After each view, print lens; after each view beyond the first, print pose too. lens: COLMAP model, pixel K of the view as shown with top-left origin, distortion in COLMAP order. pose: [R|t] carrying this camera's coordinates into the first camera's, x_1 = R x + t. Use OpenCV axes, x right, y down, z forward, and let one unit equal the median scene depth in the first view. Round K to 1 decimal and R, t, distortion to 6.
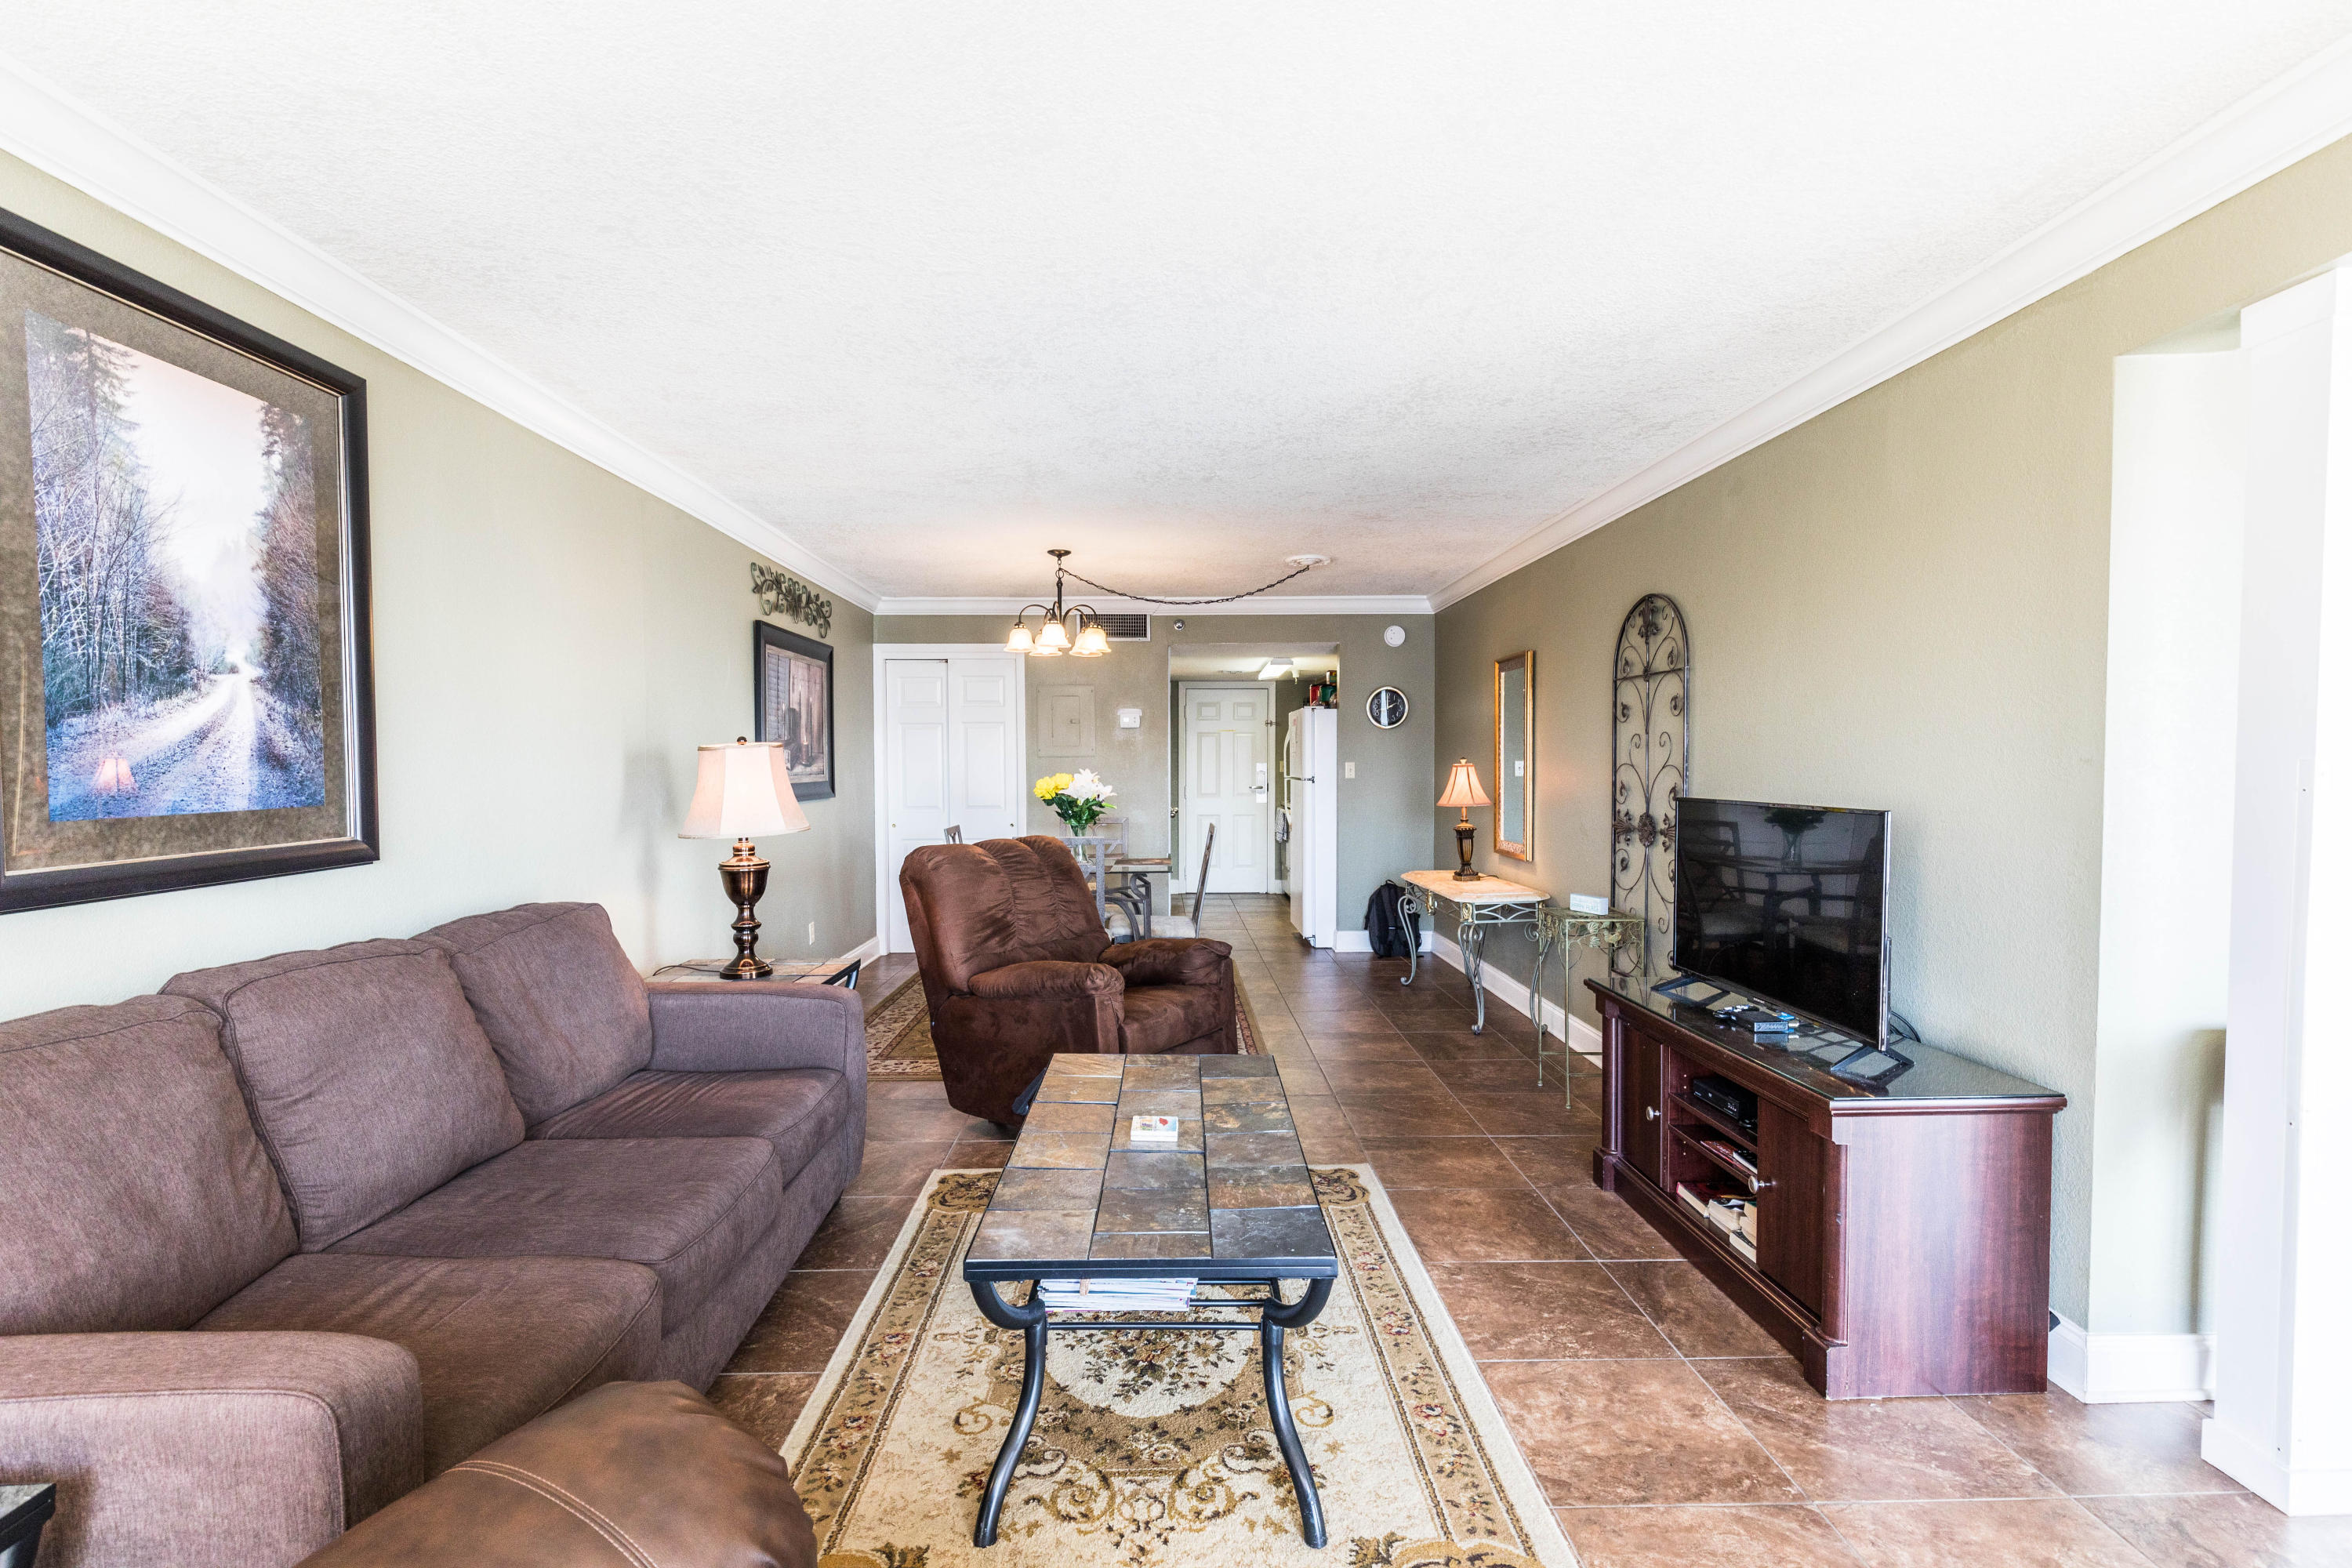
lens RADIAL K [[1066.6, 0, 1177.7], [0, 1066.6, 800.2], [0, 0, 1]] dist [0.002730, 0.000736]
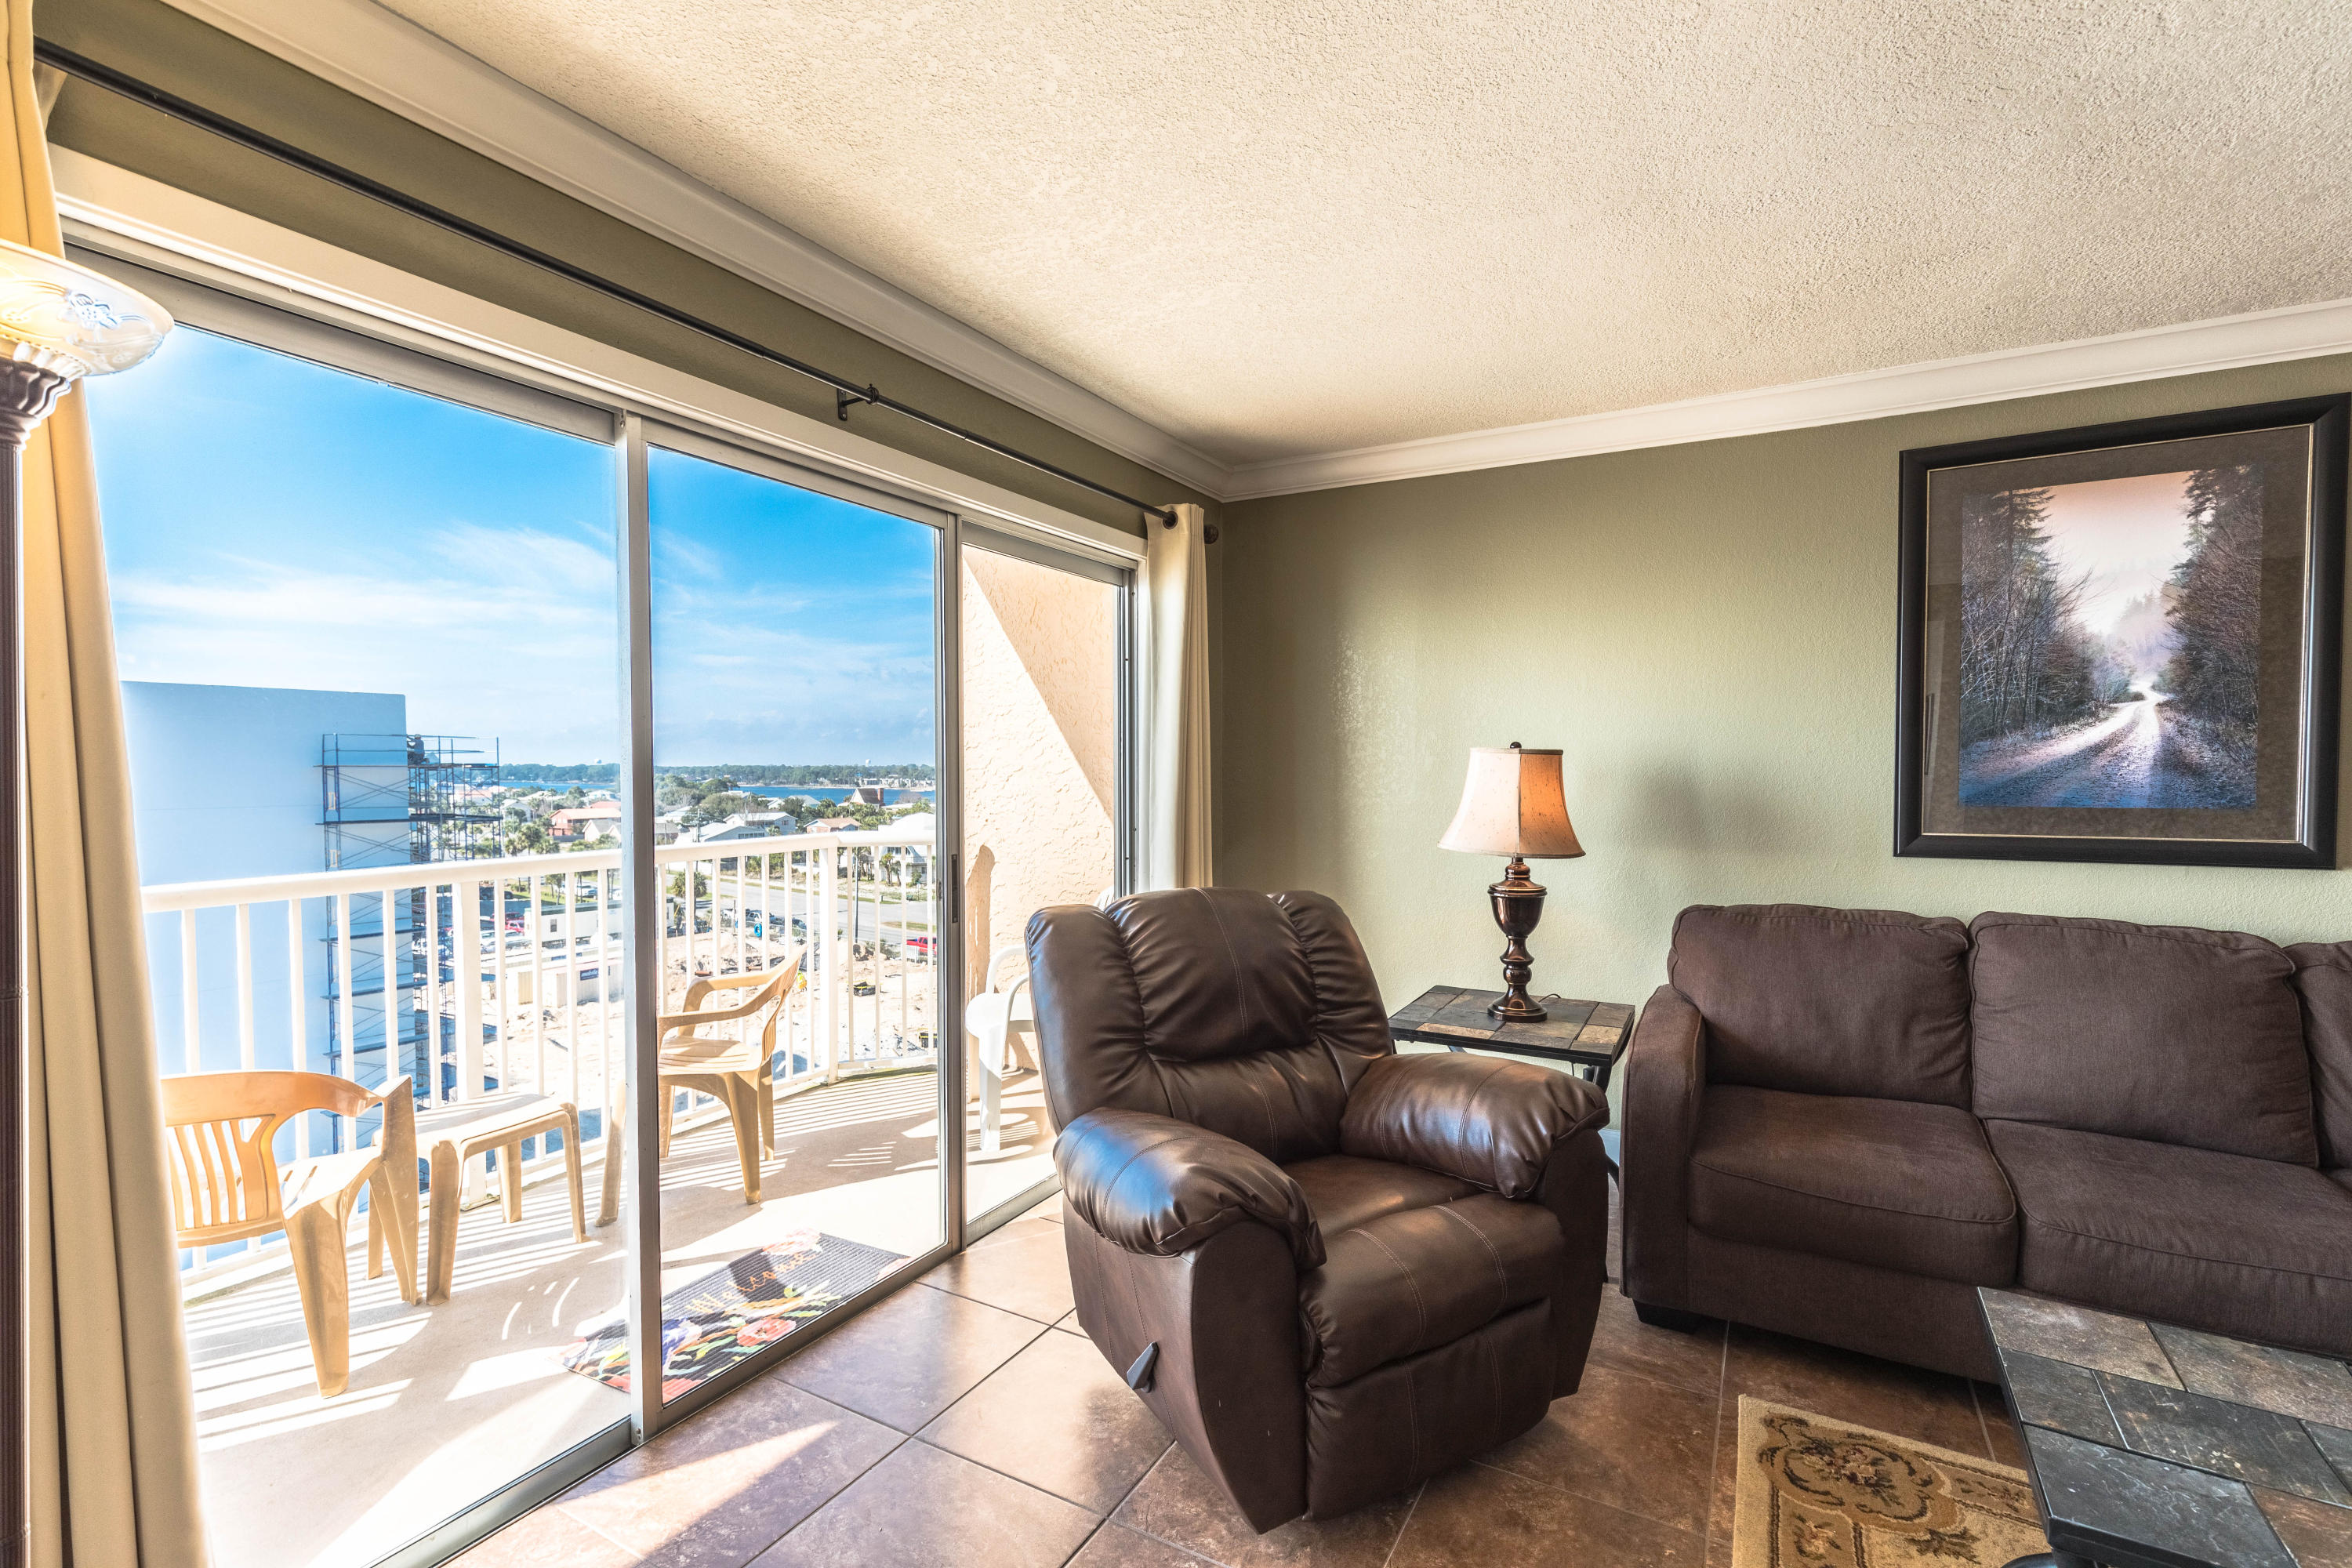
lens RADIAL K [[1027.5, 0, 1182.0], [0, 1027.5, 795.7], [0, 0, 1]] dist [-0.001043, -0.000218]
pose [[-0.510818, 0.029367, -0.859187, 0.754577], [-0.028704, 0.998277, 0.051186, -0.034692], [0.859210, 0.050809, -0.509095, 0.646664]]
